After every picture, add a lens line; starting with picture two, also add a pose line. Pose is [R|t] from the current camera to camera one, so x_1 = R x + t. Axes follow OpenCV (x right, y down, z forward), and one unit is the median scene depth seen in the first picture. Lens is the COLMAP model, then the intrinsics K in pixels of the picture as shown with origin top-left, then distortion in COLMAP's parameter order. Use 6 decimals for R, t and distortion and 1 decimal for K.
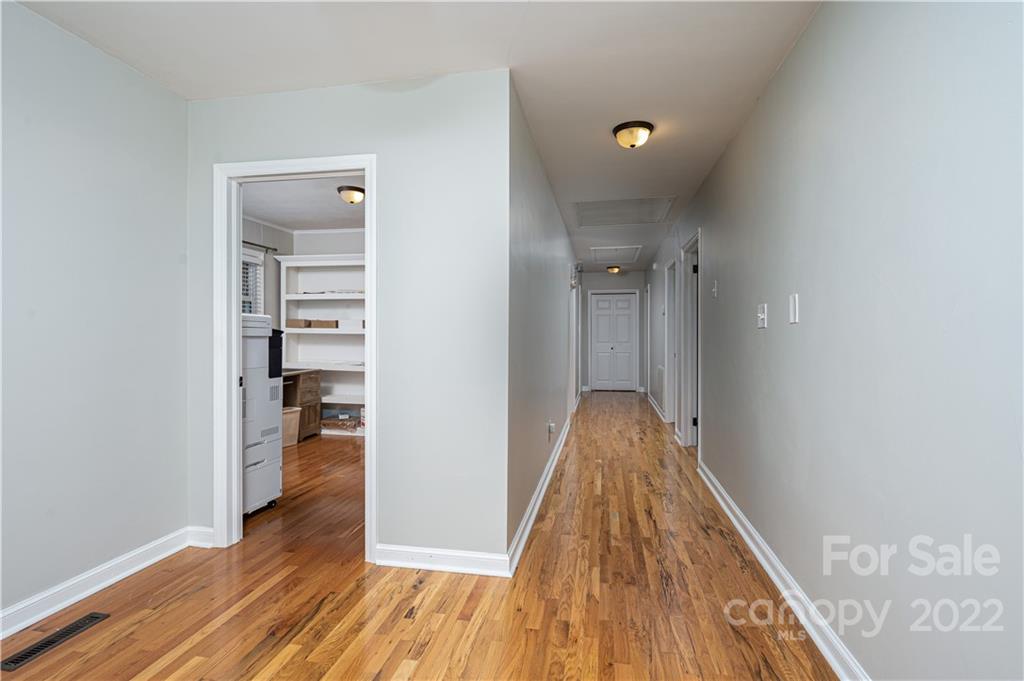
lens RADIAL K [[497.4, 0, 521.4], [0, 497.4, 333.4], [0, 0, 1]] dist [0.001073, -0.000593]
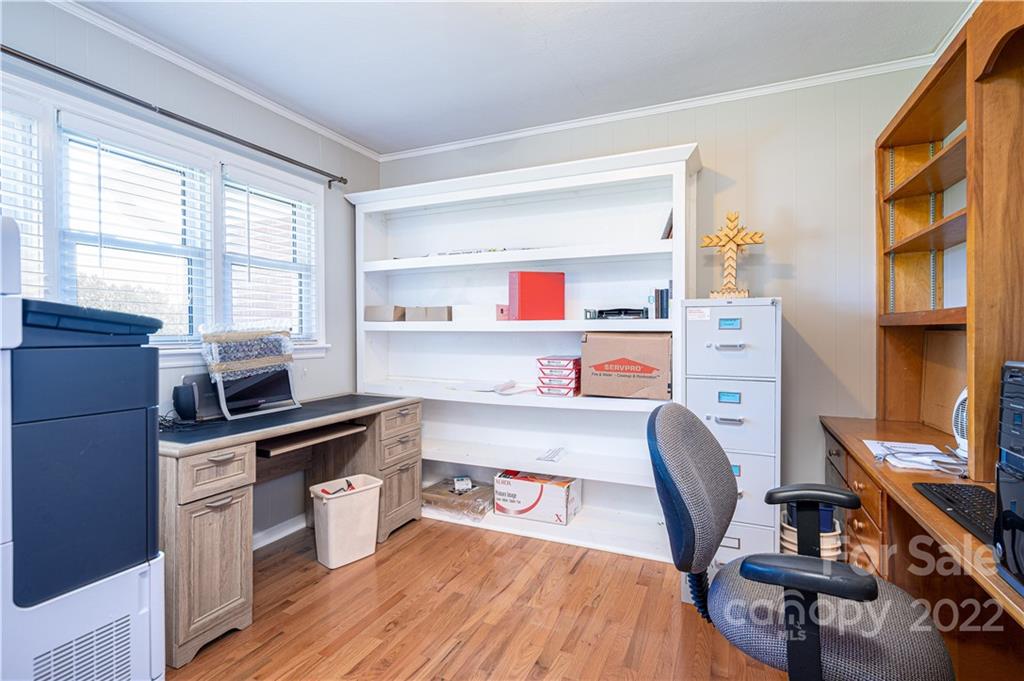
lens RADIAL K [[497.4, 0, 510.2], [0, 497.4, 337.5], [0, 0, 1]] dist [0.001073, -0.000593]
pose [[0.966141, -0.003474, -0.257991, -0.172184], [0.006788, 0.999906, 0.011954, 0.001145], [0.257925, -0.013301, 0.966073, 0.505762]]
